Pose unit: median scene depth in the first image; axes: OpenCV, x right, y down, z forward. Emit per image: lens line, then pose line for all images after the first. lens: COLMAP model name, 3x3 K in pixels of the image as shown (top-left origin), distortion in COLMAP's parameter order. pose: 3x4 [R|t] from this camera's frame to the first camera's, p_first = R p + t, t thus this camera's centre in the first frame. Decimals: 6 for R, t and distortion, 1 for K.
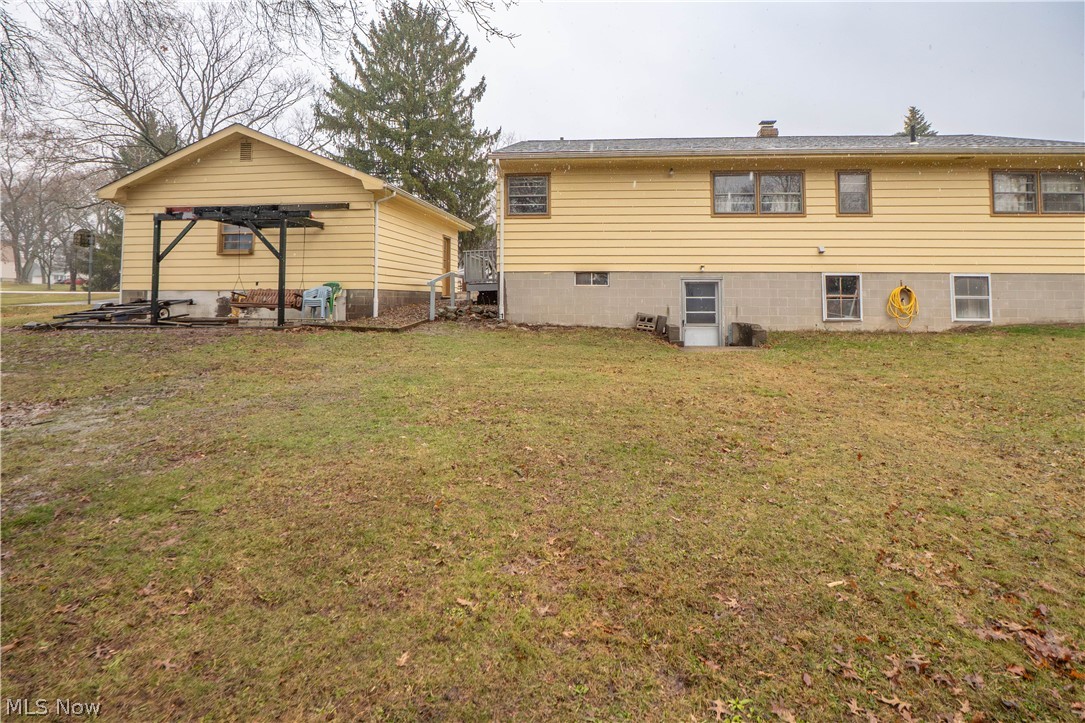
lens RADIAL K [[563.4, 0, 542.5], [0, 563.4, 361.5], [0, 0, 1]] dist [-0.020377, 0.000334]
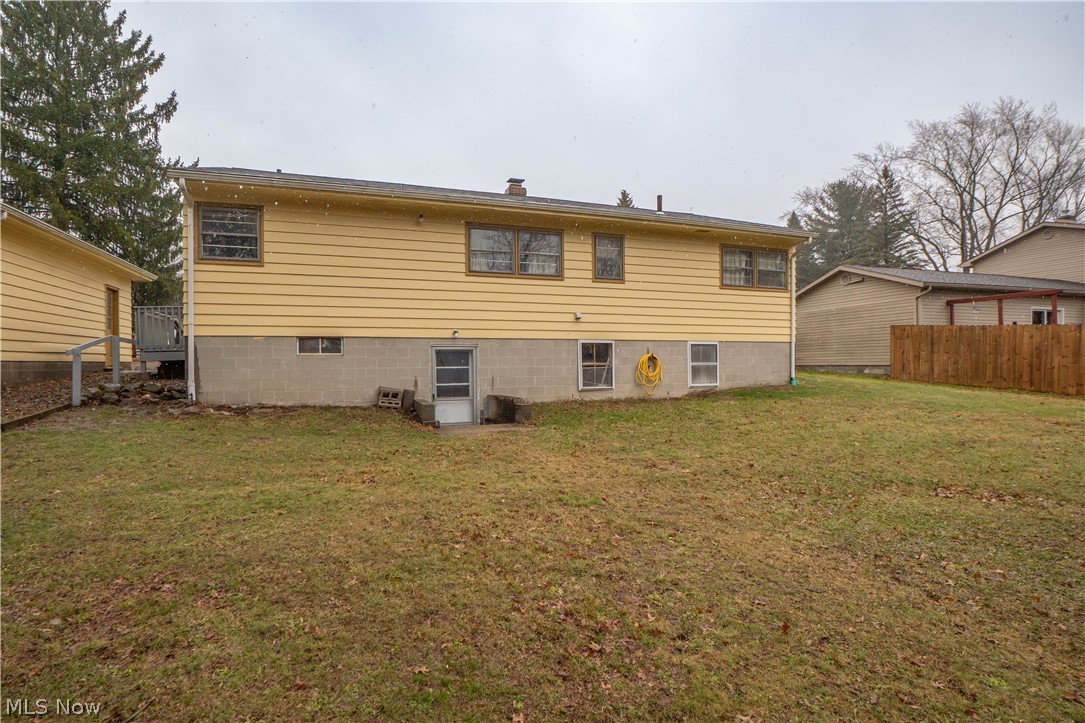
lens RADIAL K [[606.3, 0, 542.5], [0, 606.3, 361.5], [0, 0, 1]] dist [-0.058648, 0.015218]
pose [[0.901167, -0.006220, 0.433428, 0.002956], [0.056515, 0.993048, -0.103253, -0.019410], [-0.429773, 0.117543, 0.895254, 0.110680]]
